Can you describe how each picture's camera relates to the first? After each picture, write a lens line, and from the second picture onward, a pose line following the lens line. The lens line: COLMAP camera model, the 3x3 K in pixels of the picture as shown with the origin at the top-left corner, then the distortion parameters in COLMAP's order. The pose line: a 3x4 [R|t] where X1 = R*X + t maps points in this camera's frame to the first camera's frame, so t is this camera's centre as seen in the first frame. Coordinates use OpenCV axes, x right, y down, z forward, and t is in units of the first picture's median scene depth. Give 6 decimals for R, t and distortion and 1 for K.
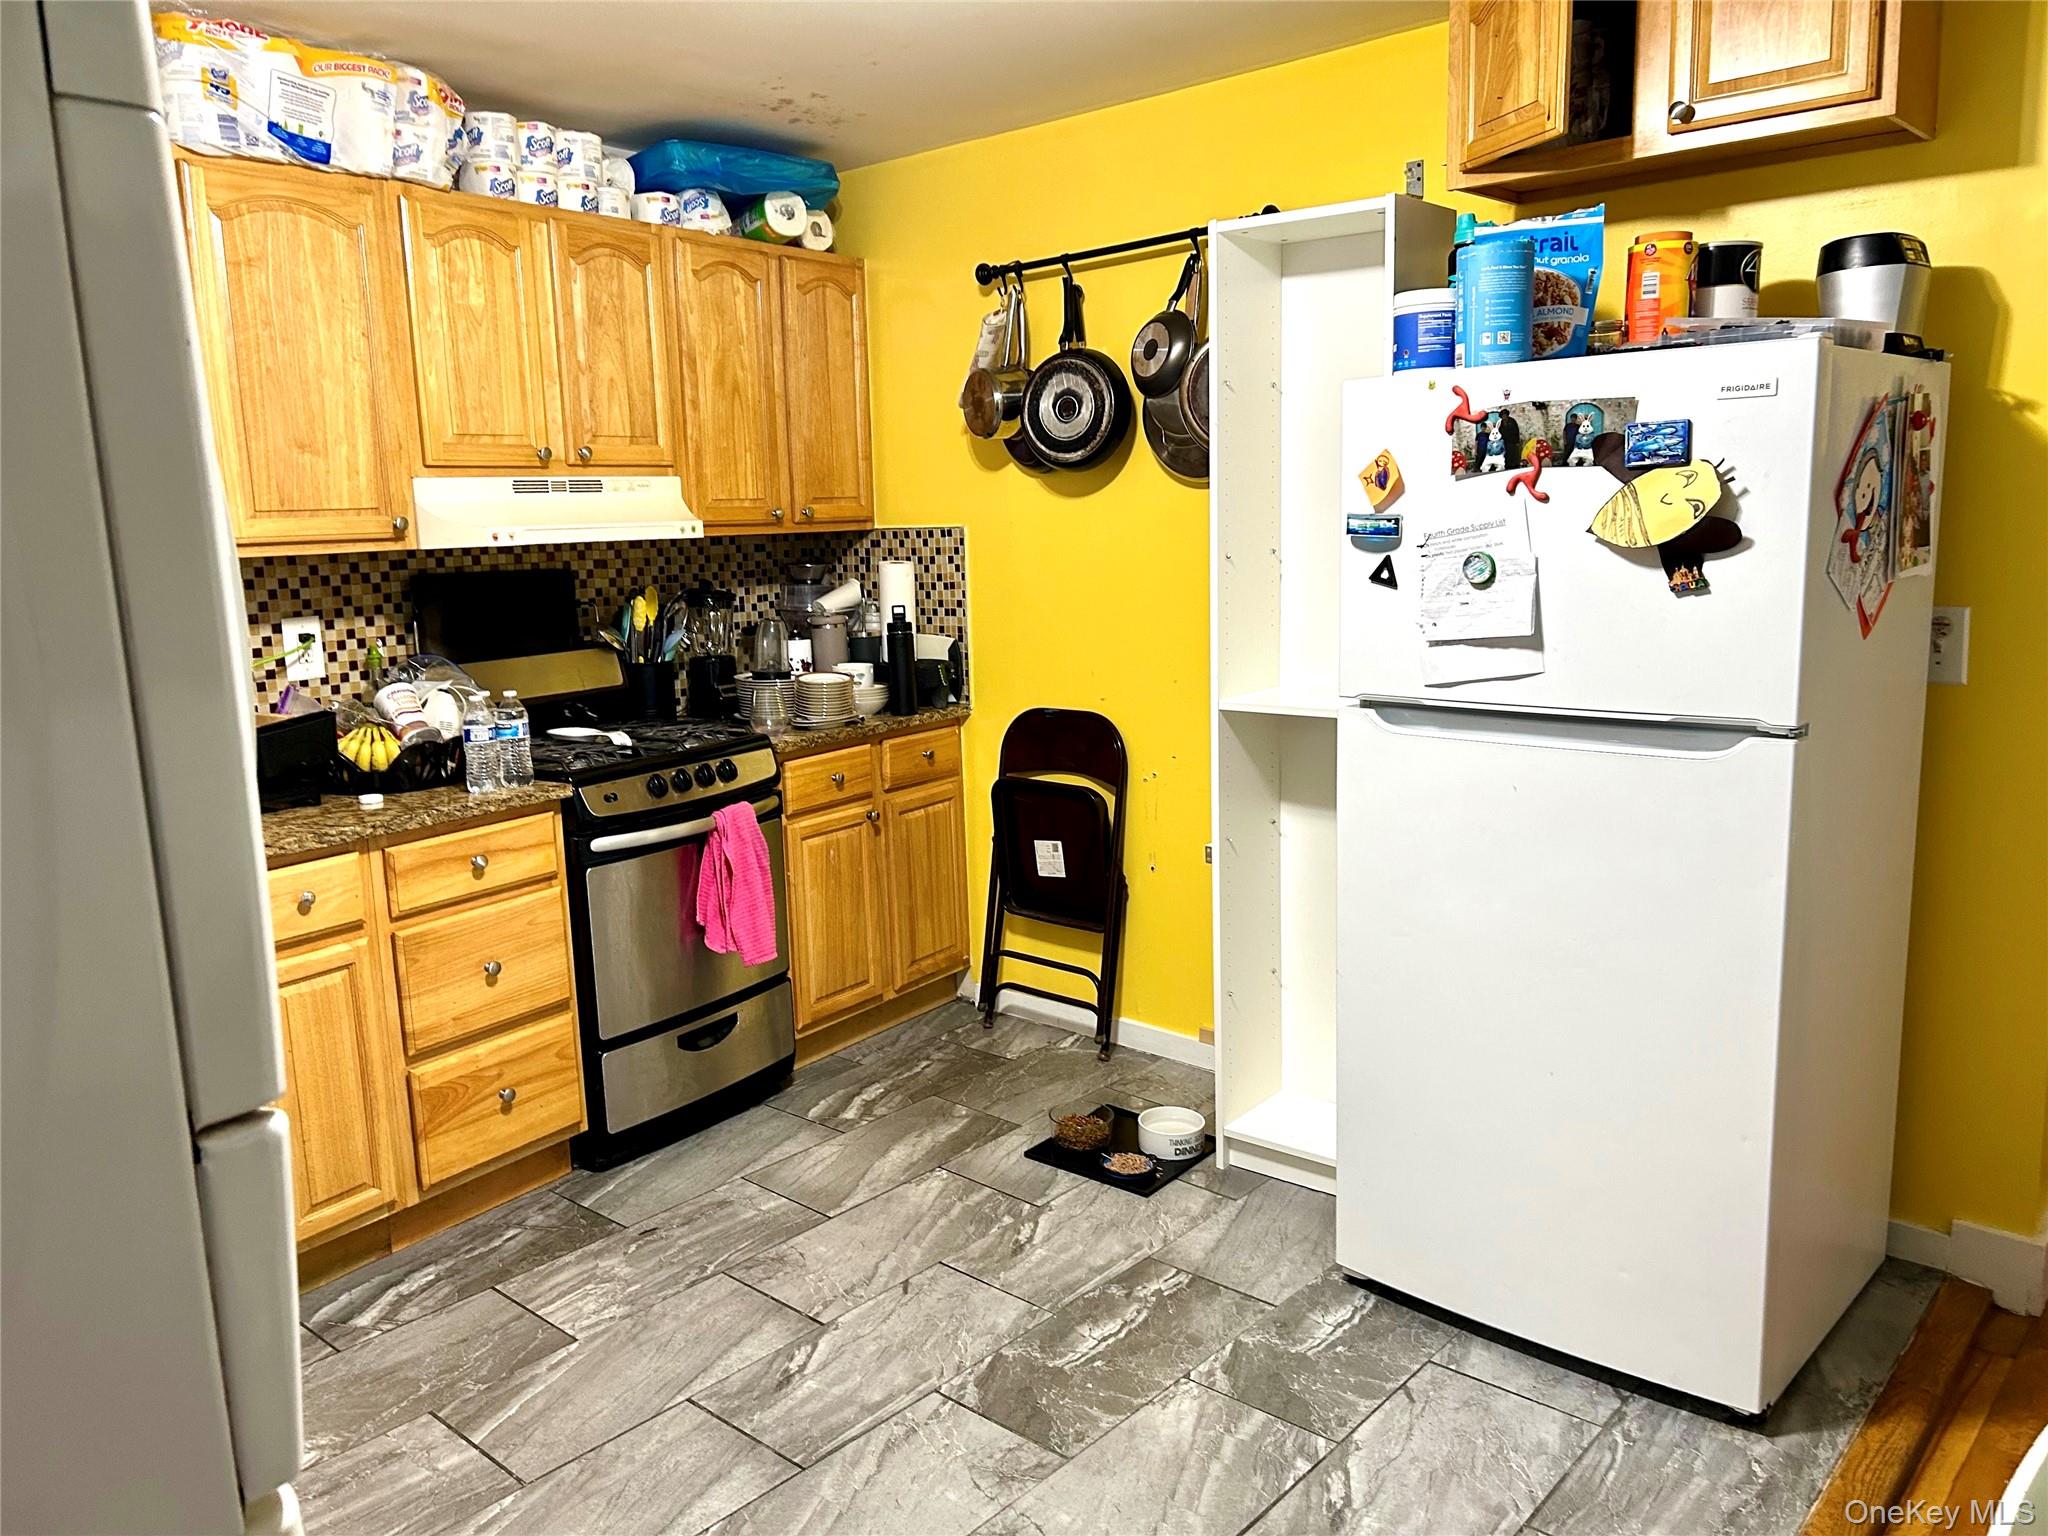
lens RADIAL K [[1554.9, 0, 1027.2], [0, 1554.9, 773.6], [0, 0, 1]] dist [0.055729, -0.063423]
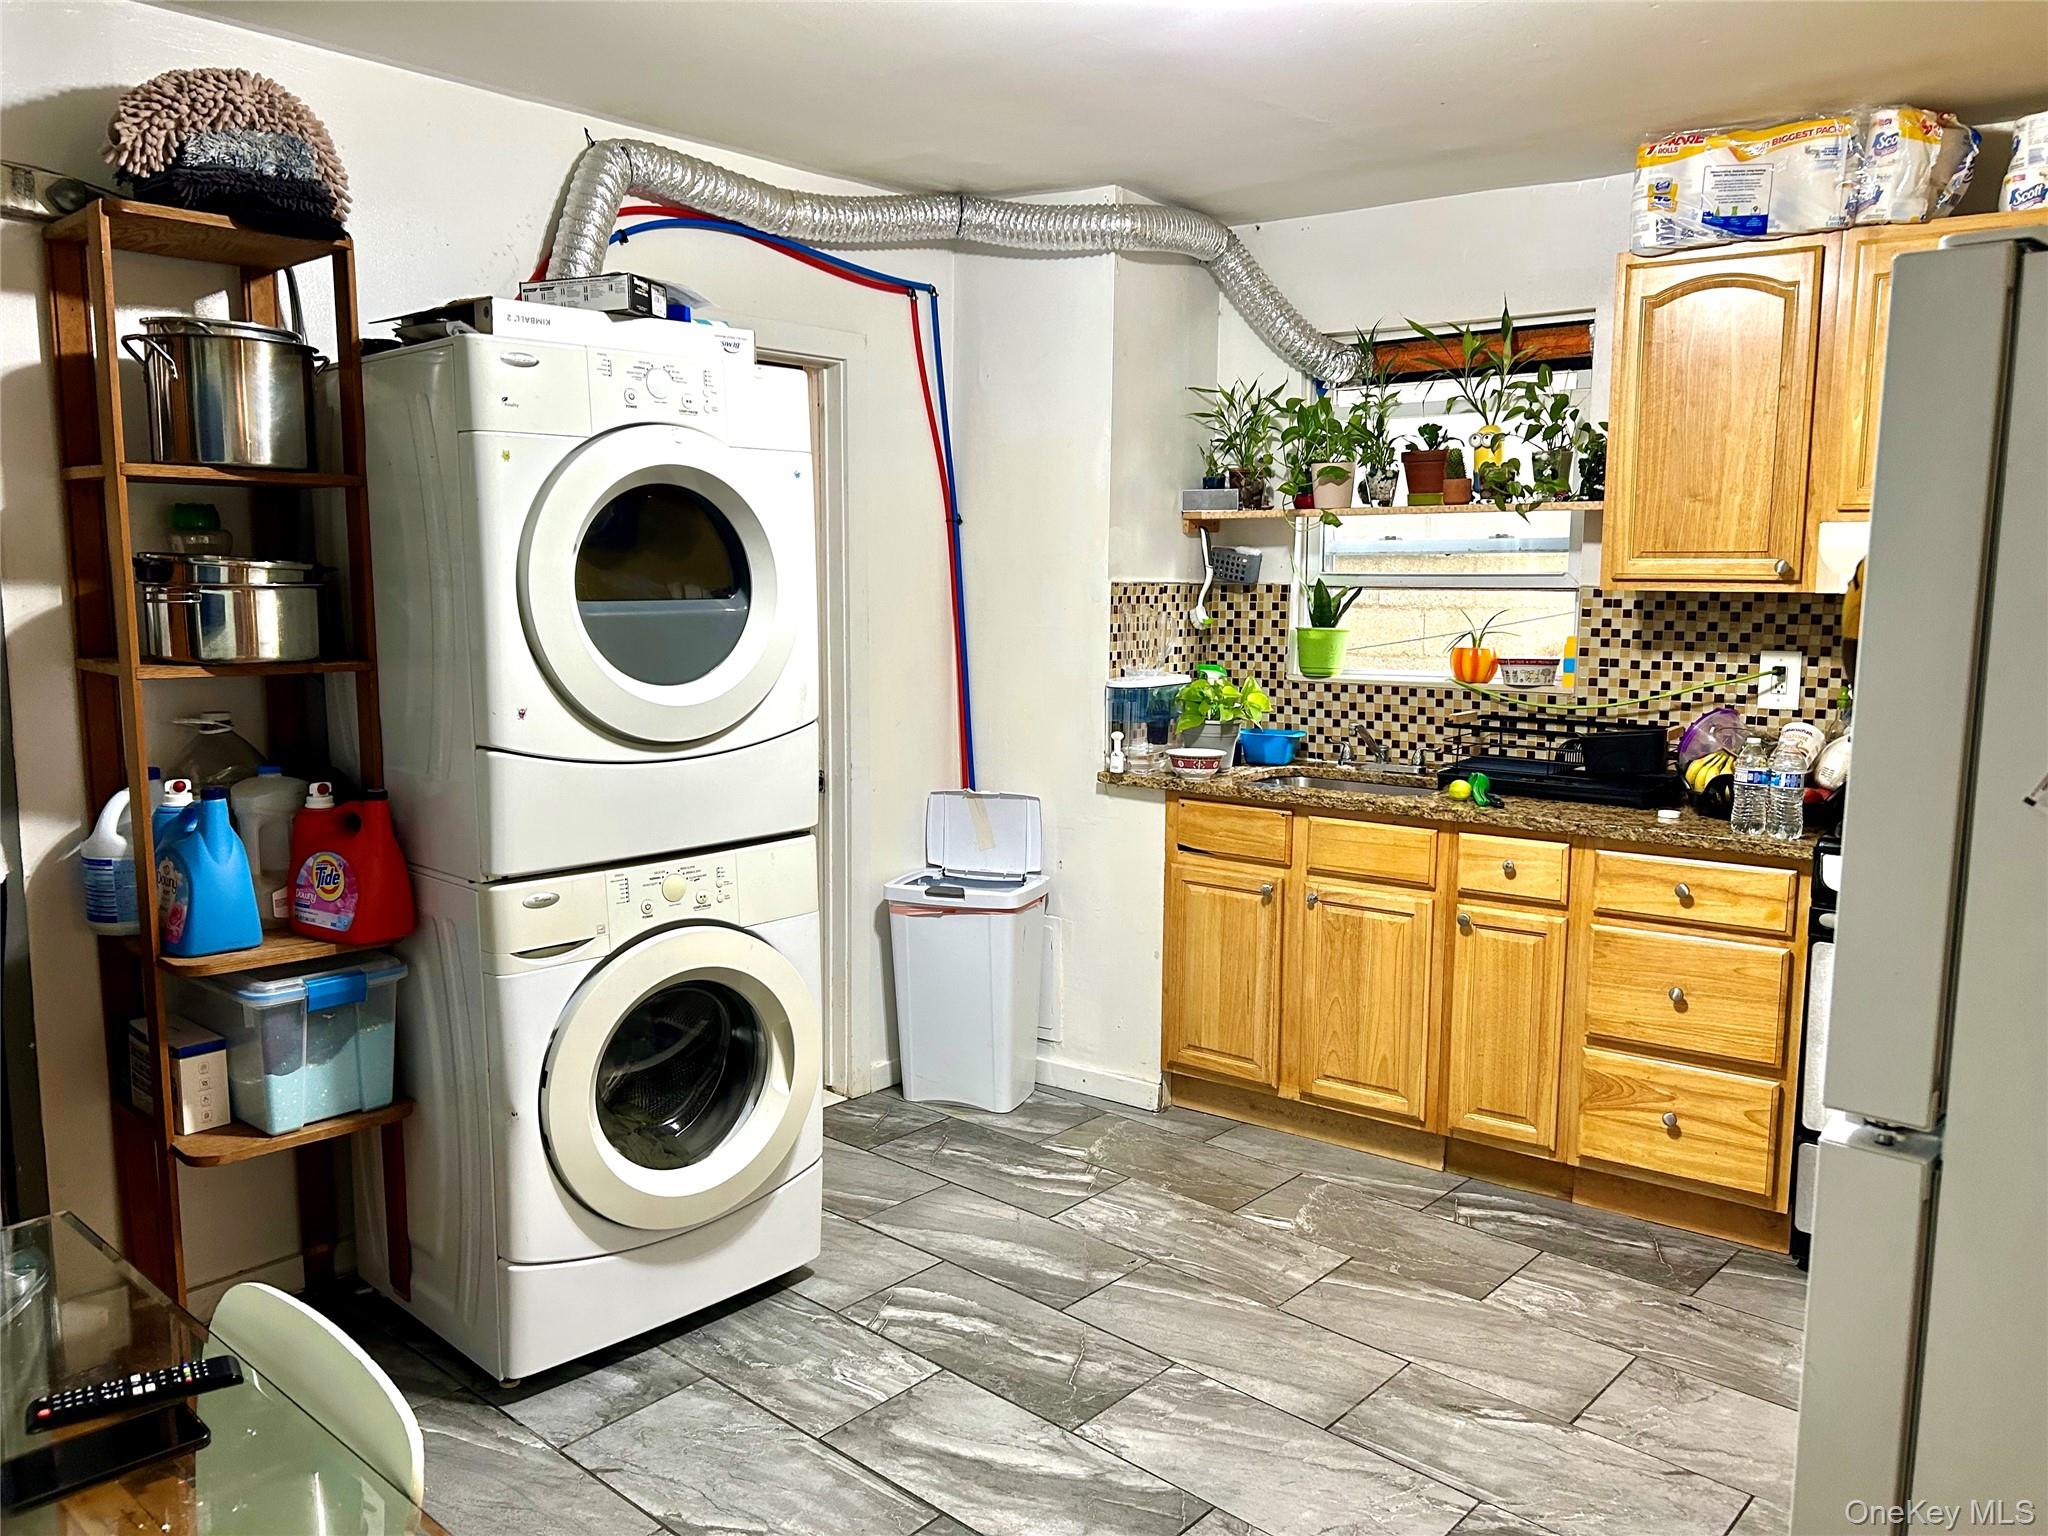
lens RADIAL K [[1554.9, 0, 1027.2], [0, 1554.9, 773.6], [0, 0, 1]] dist [0.055729, -0.063423]
pose [[-0.014977, 0.164495, -0.986264, 0.690766], [-0.177018, 0.970358, 0.164530, -0.116464], [0.984094, 0.177050, 0.014585, 0.553129]]
